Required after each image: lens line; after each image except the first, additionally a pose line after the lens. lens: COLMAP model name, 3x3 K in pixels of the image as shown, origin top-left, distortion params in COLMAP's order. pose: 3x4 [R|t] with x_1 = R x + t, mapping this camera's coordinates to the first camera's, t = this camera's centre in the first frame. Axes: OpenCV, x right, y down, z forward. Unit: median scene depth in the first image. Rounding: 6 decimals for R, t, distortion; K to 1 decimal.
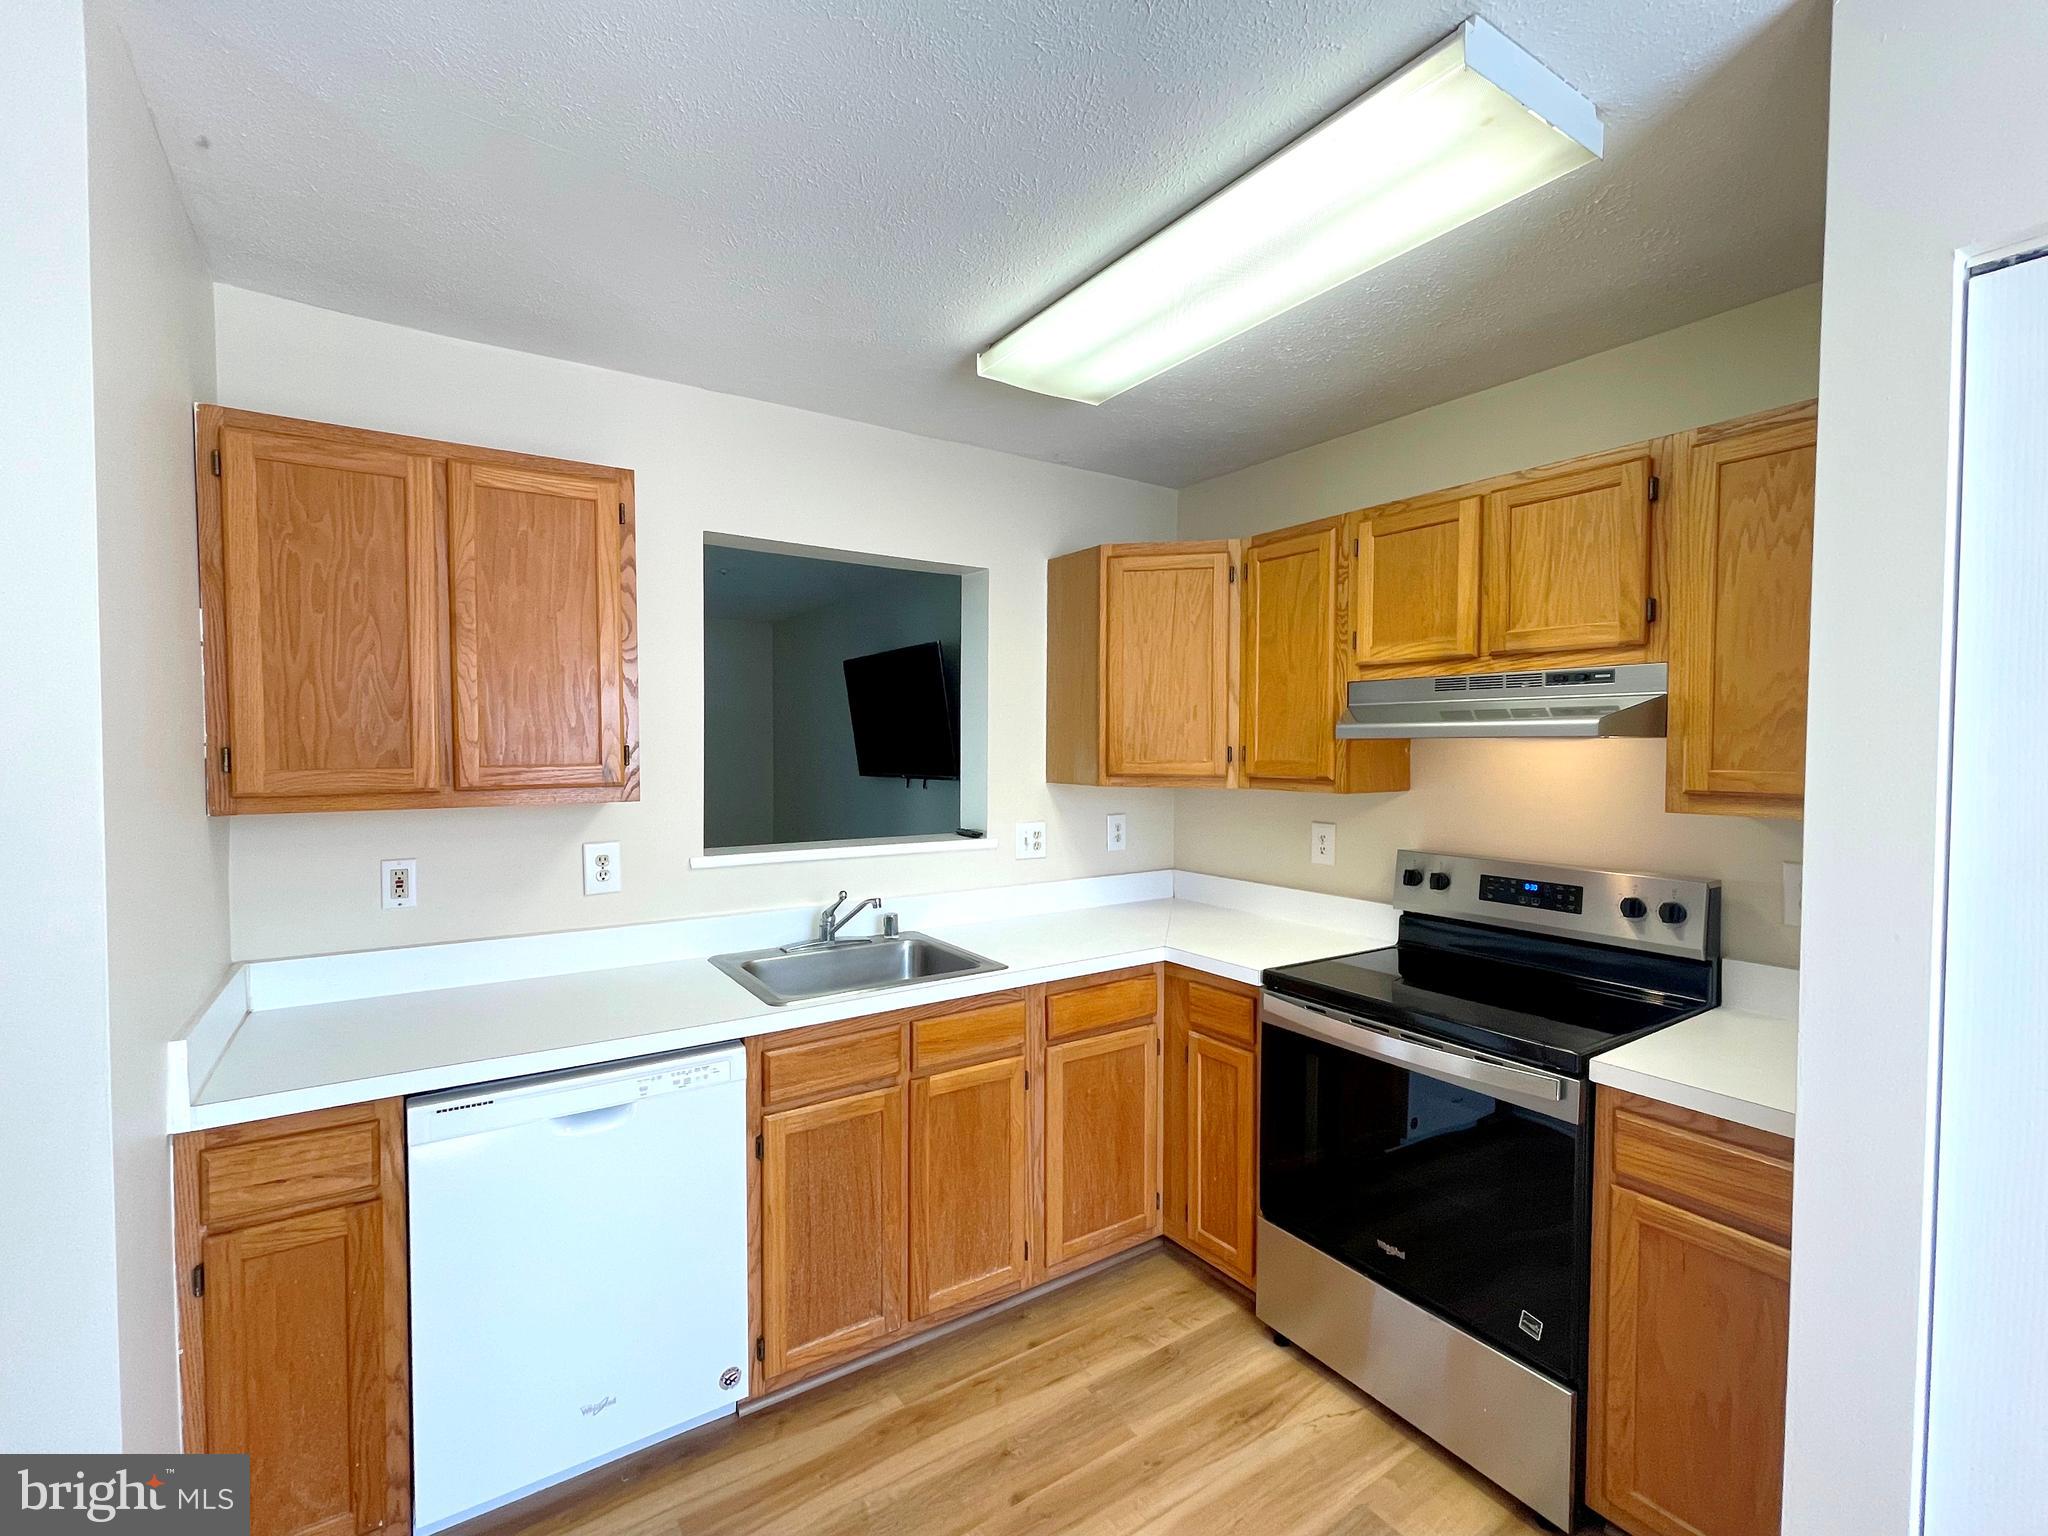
lens RADIAL K [[914.7, 0, 1103.0], [0, 914.7, 762.8], [0, 0, 1]] dist [0.001422, 0.001658]
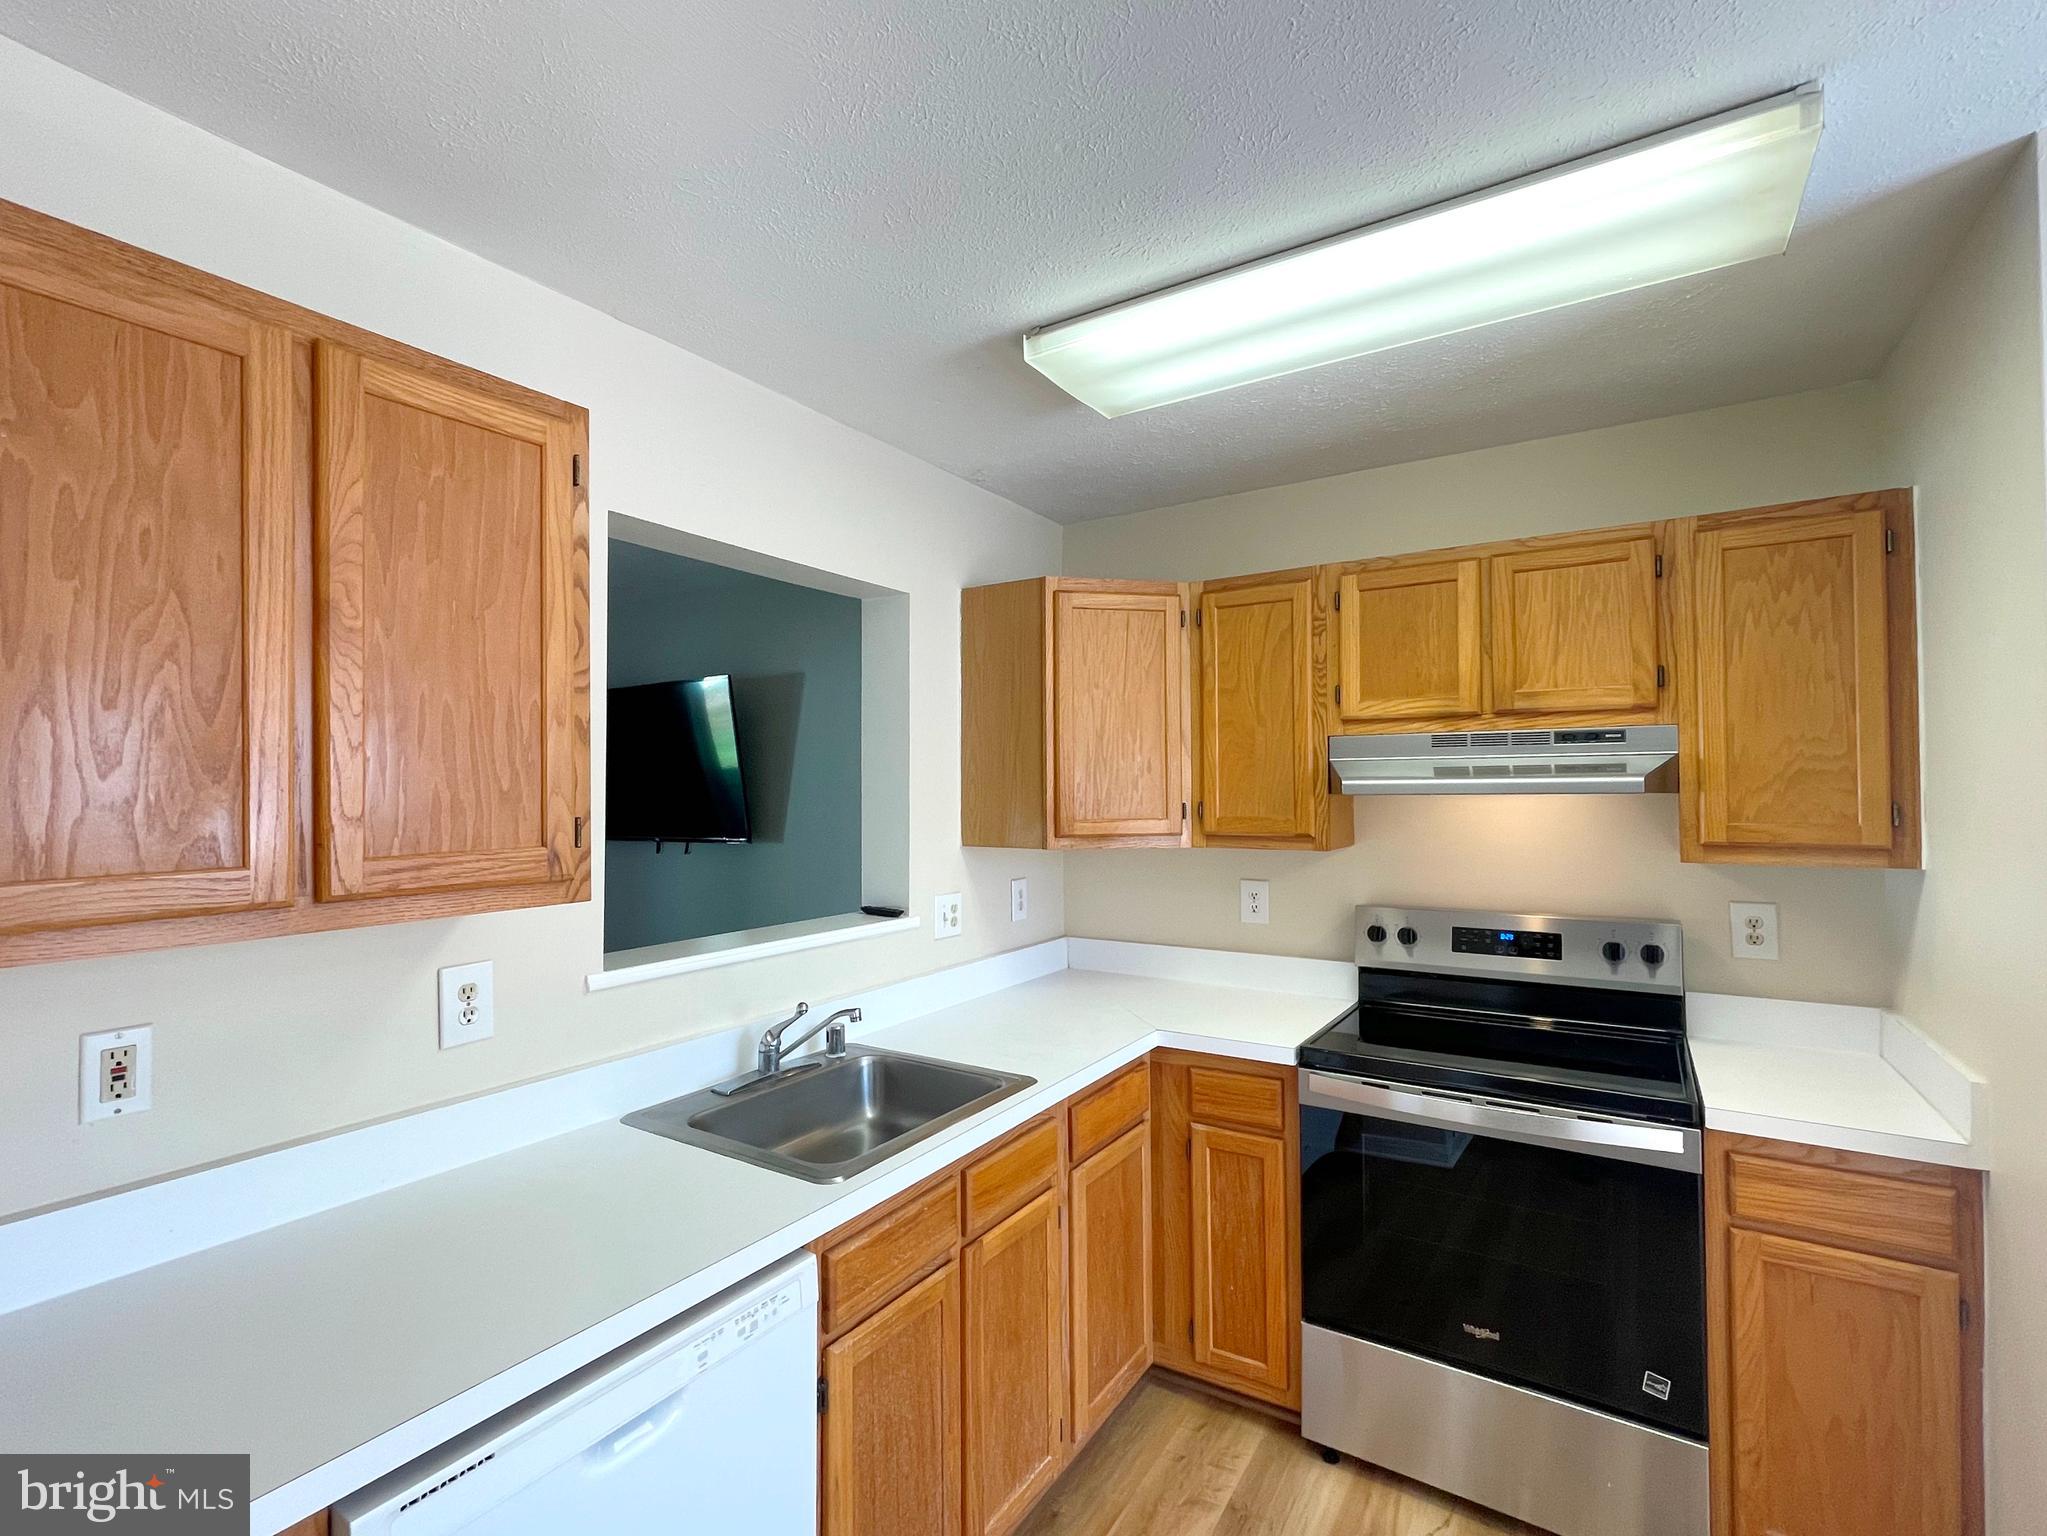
lens RADIAL K [[914.2, 0, 1083.1], [0, 914.2, 767.9], [0, 0, 1]] dist [0.001422, 0.001658]
pose [[0.925184, 0.002821, 0.379509, -0.424905], [0.014864, 0.998936, -0.043663, -0.019769], [-0.379228, 0.046037, 0.924157, 0.245693]]
